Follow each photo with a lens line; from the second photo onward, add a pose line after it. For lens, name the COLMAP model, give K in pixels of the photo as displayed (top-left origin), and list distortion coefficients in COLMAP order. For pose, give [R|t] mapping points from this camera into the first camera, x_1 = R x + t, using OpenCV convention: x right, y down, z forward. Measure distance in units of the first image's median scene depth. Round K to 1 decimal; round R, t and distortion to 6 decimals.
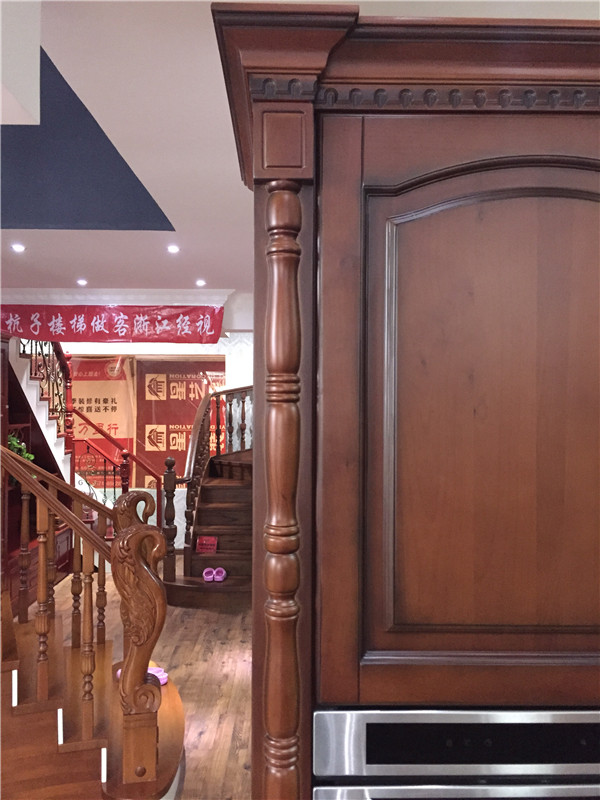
lens RADIAL K [[676.7, 0, 299.9], [0, 676.7, 402.2], [0, 0, 1]] dist [0.034450, -0.007379]
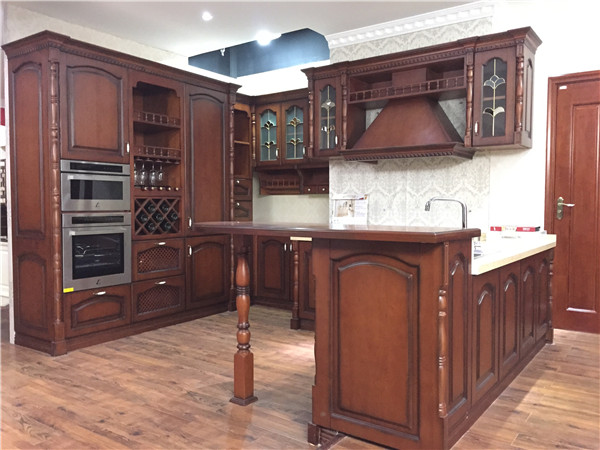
lens RADIAL K [[515.4, 0, 302.3], [0, 515.4, 224.0], [0, 0, 1]] dist [0.074589, -0.104132]
pose [[0.590777, -0.035636, 0.806047, -2.253525], [0.006892, 0.999211, 0.039124, 0.823132], [-0.806805, -0.017558, 0.590557, -3.097255]]
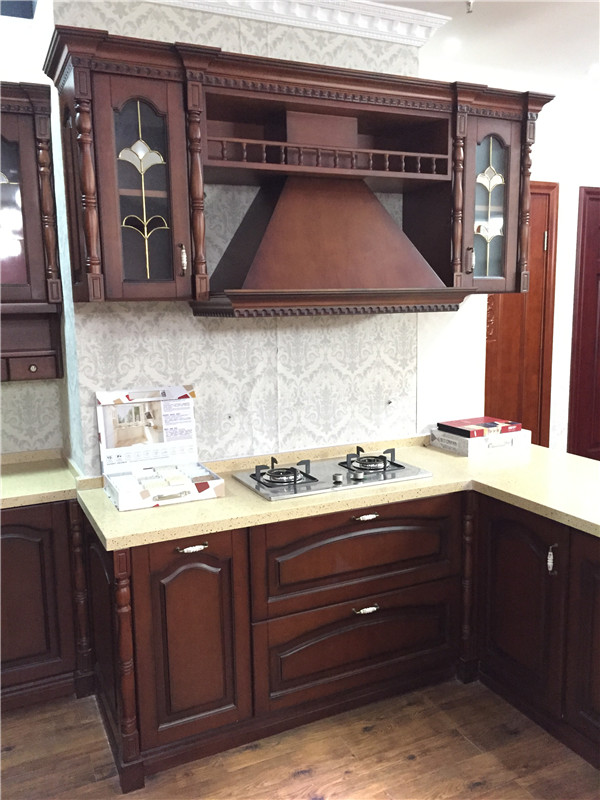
lens RADIAL K [[687.1, 0, 300.7], [0, 687.1, 401.2], [0, 0, 1]] dist [0.074589, -0.104132]
pose [[-0.413202, -0.132259, 0.900984, -0.516955], [0.022620, 0.987601, 0.155347, 0.340420], [-0.910359, 0.084570, -0.405087, 0.288449]]
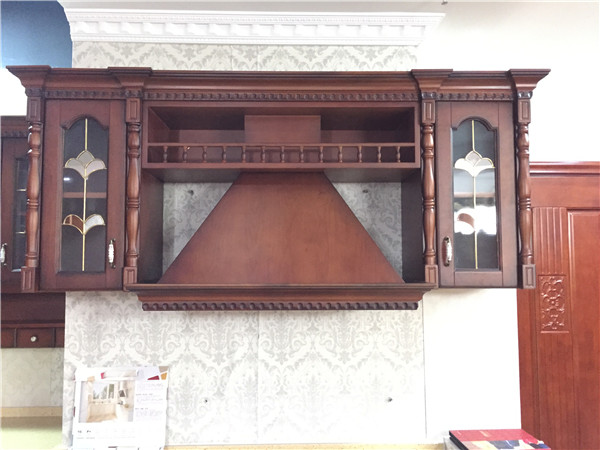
lens RADIAL K [[515.4, 0, 304.0], [0, 515.4, 226.7], [0, 0, 1]] dist [0.074589, -0.104132]
pose [[-0.007734, 0.063220, 0.997970, -0.025694], [0.009616, 0.997958, -0.063145, 0.242602], [-0.999924, 0.009108, -0.008326, -1.126690]]
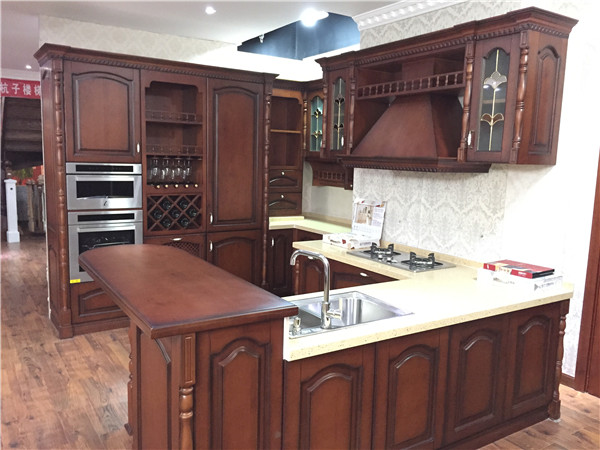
lens RADIAL K [[515.4, 0, 302.0], [0, 515.4, 224.6], [0, 0, 1]] dist [0.074589, -0.104132]
pose [[0.845269, -0.051565, 0.531847, -0.692421], [-0.021946, 0.991143, 0.130974, 0.345553], [-0.533890, -0.122380, 0.836651, -4.017711]]
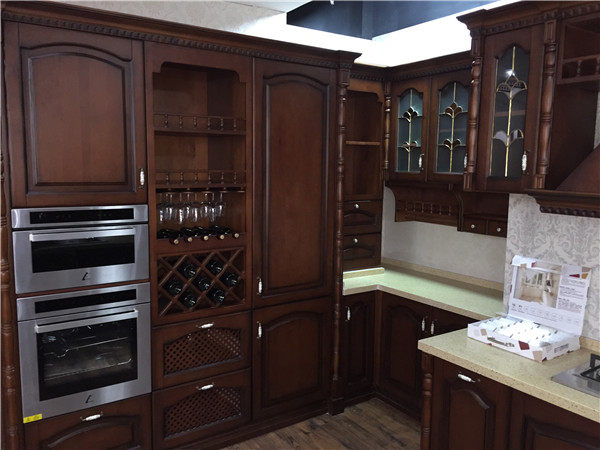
lens RADIAL K [[515.4, 0, 300.7], [0, 515.4, 224.9], [0, 0, 1]] dist [0.074589, -0.104132]
pose [[0.836410, -0.059150, 0.544903, -0.188663], [-0.007513, 0.992829, 0.119305, 0.217398], [-0.548053, -0.103882, 0.829968, -1.854956]]
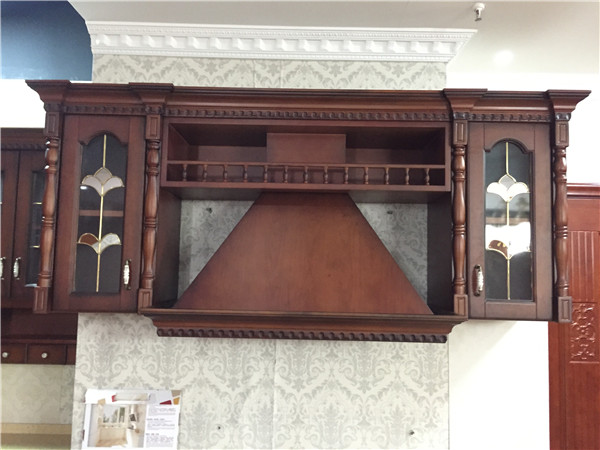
lens RADIAL K [[515.4, 0, 300.8], [0, 515.4, 224.3], [0, 0, 1]] dist [0.074589, -0.104132]
pose [[0.018713, 0.081176, 0.996524, 0.060758], [-0.014419, 0.996617, -0.080913, 0.171793], [-0.999721, -0.012855, 0.019820, -1.082624]]
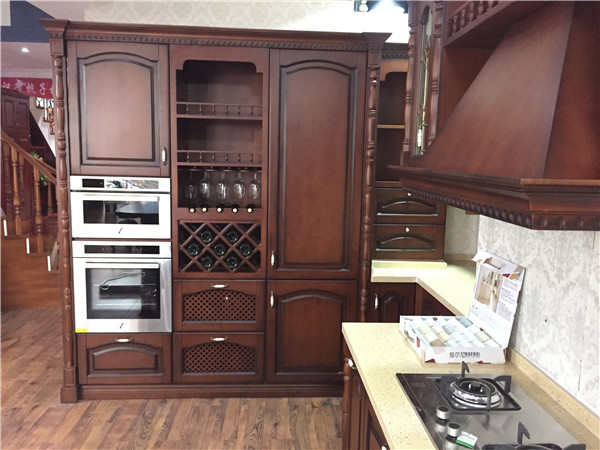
lens RADIAL K [[515.4, 0, 300.2], [0, 515.4, 224.5], [0, 0, 1]] dist [0.074589, -0.104132]
pose [[0.999228, 0.014029, 0.036703, 1.436235], [-0.018599, 0.991692, 0.127282, 0.302104], [-0.034612, -0.127866, 0.991187, -2.558053]]
